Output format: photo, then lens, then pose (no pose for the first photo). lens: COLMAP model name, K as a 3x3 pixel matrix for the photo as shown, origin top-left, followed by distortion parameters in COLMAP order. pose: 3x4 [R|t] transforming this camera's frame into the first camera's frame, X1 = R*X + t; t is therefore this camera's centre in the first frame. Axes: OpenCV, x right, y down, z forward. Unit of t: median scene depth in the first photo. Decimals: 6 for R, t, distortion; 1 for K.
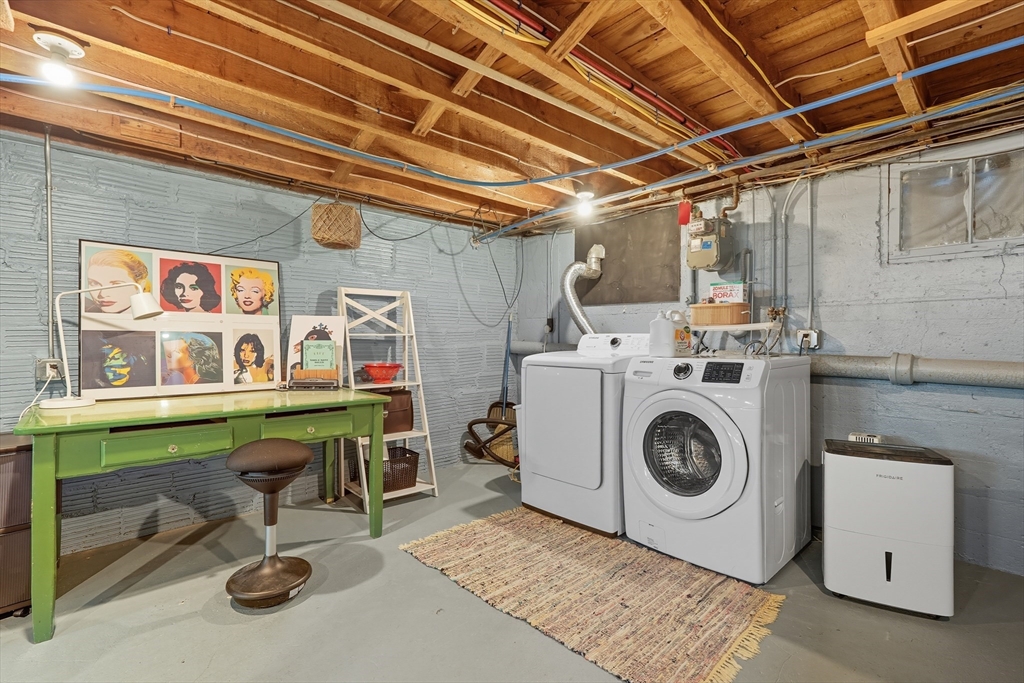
lens RADIAL K [[476.8, 0, 510.2], [0, 476.8, 344.6], [0, 0, 1]] dist [-0.008964, 0.000871]
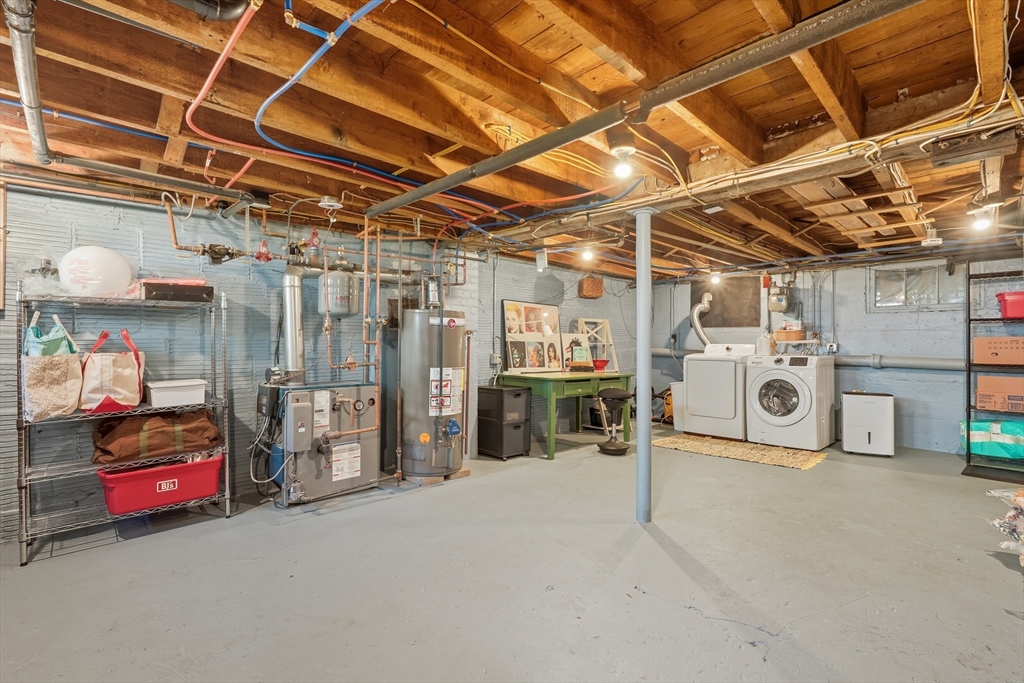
lens RADIAL K [[476.8, 0, 513.6], [0, 476.8, 339.8], [0, 0, 1]] dist [-0.008964, 0.000871]
pose [[0.999937, 0.007211, 0.008651, -0.753452], [-0.006994, 0.999667, -0.024857, 0.015152], [-0.008828, 0.024795, 0.999654, -1.022546]]
